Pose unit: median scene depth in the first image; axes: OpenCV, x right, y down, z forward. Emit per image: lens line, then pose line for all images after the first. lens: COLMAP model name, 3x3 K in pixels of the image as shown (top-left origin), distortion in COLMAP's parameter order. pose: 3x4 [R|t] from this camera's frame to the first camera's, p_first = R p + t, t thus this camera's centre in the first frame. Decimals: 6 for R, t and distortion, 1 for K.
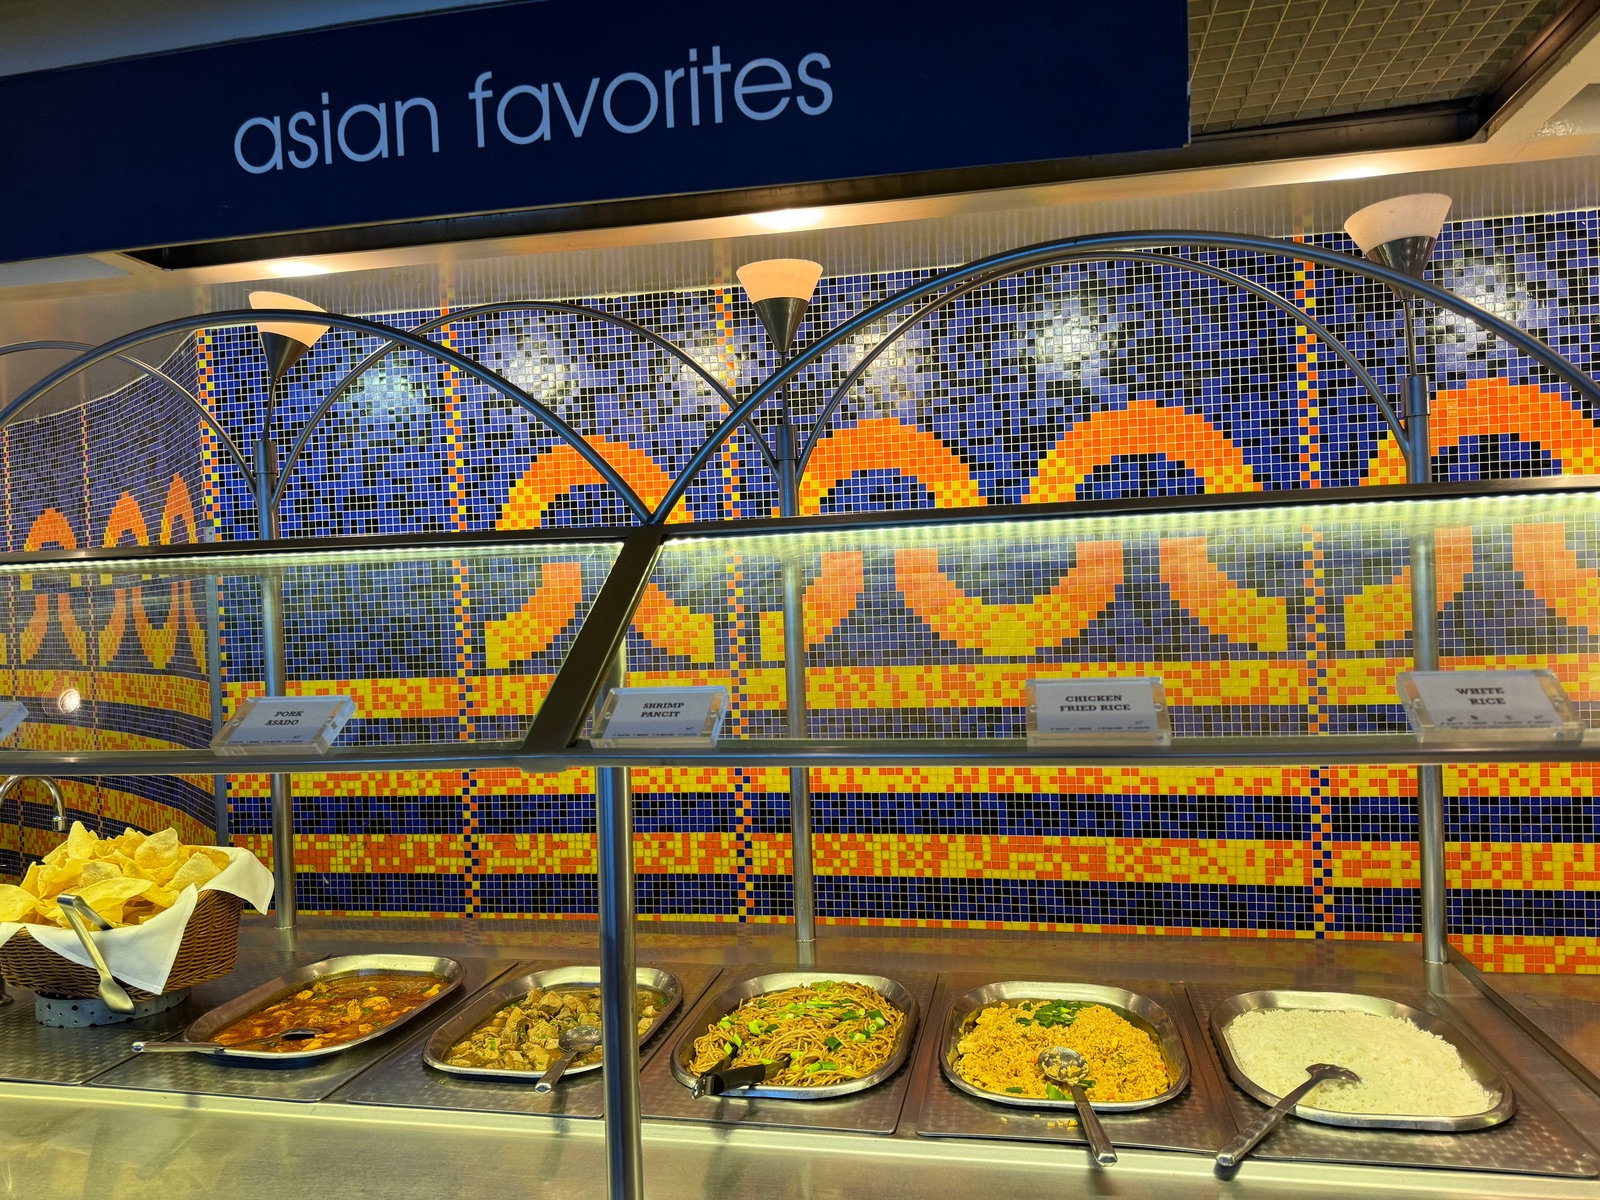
lens RADIAL K [[1102.6, 0, 800.0], [0, 1102.6, 600.0], [0, 0, 1]] dist [0.051310, -0.070371]
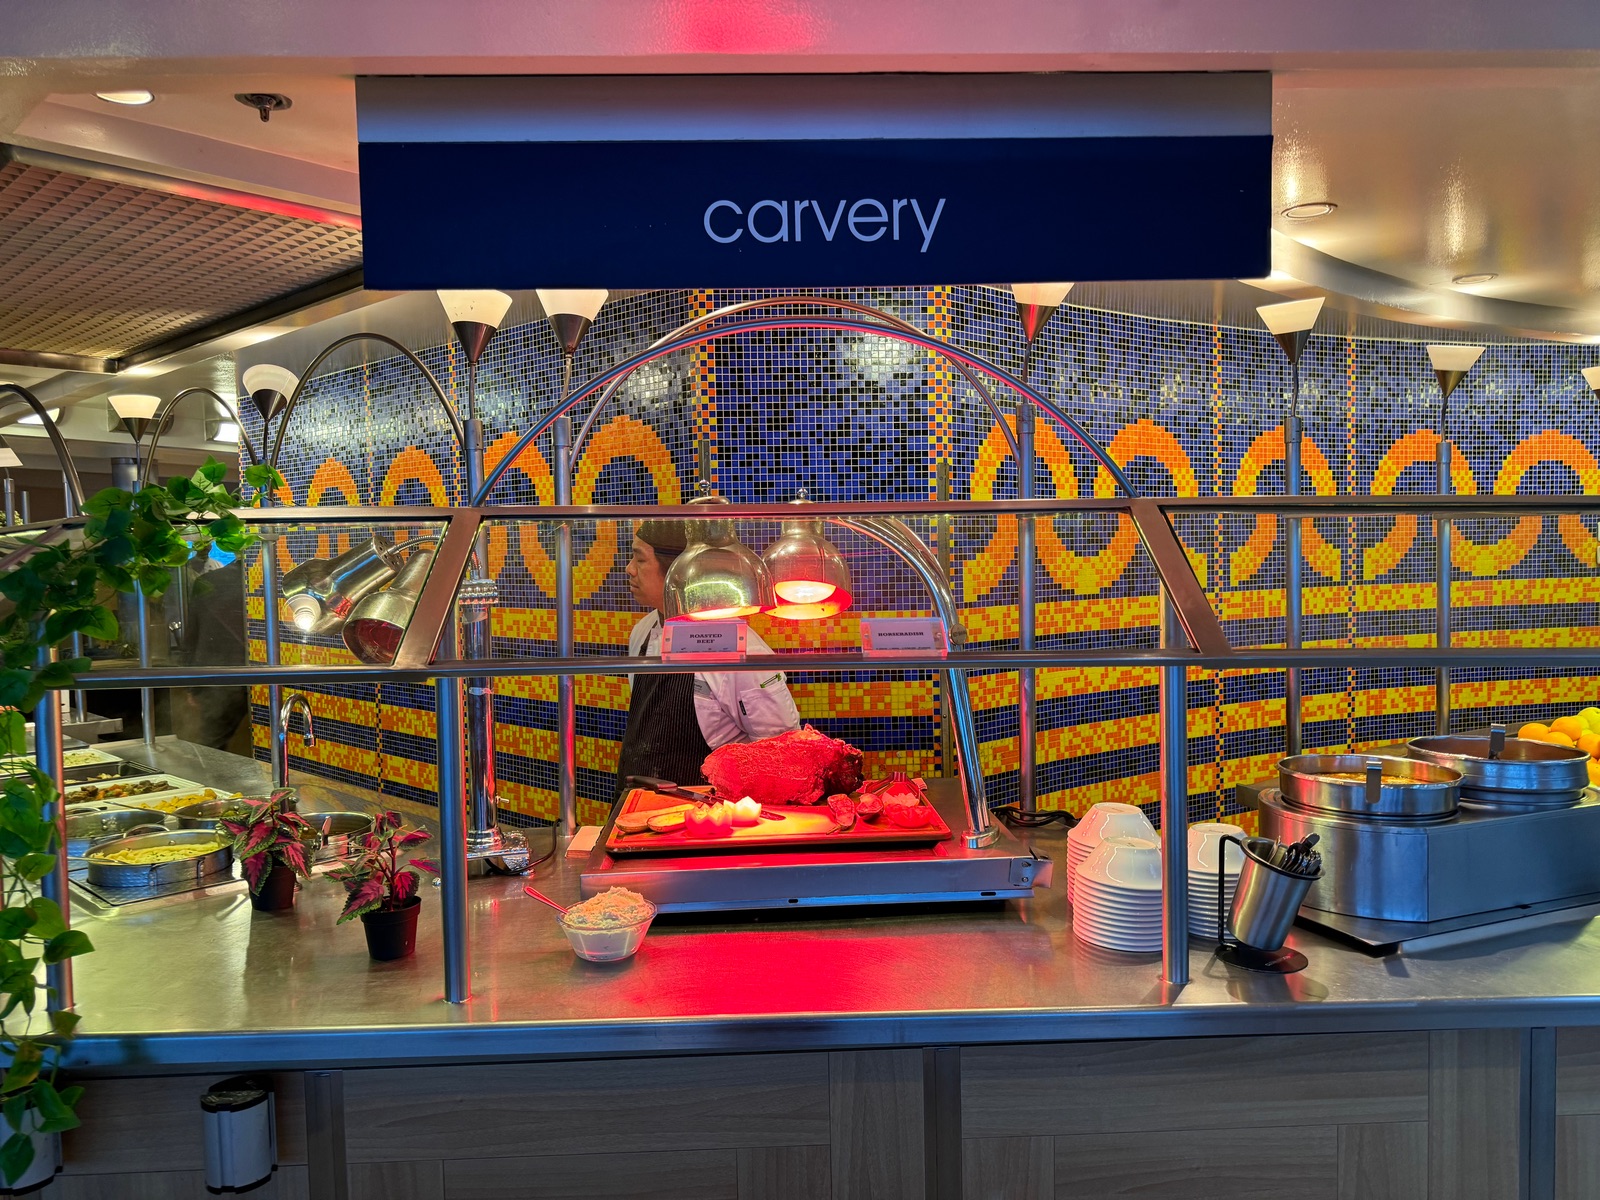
lens RADIAL K [[1102.6, 0, 800.0], [0, 1102.6, 600.0], [0, 0, 1]] dist [0.051310, -0.070371]
pose [[0.785684, -0.012455, 0.618503, -6.320566], [-0.001723, 0.999749, 0.022320, 0.195038], [-0.618626, -0.018602, 0.785465, 1.051478]]
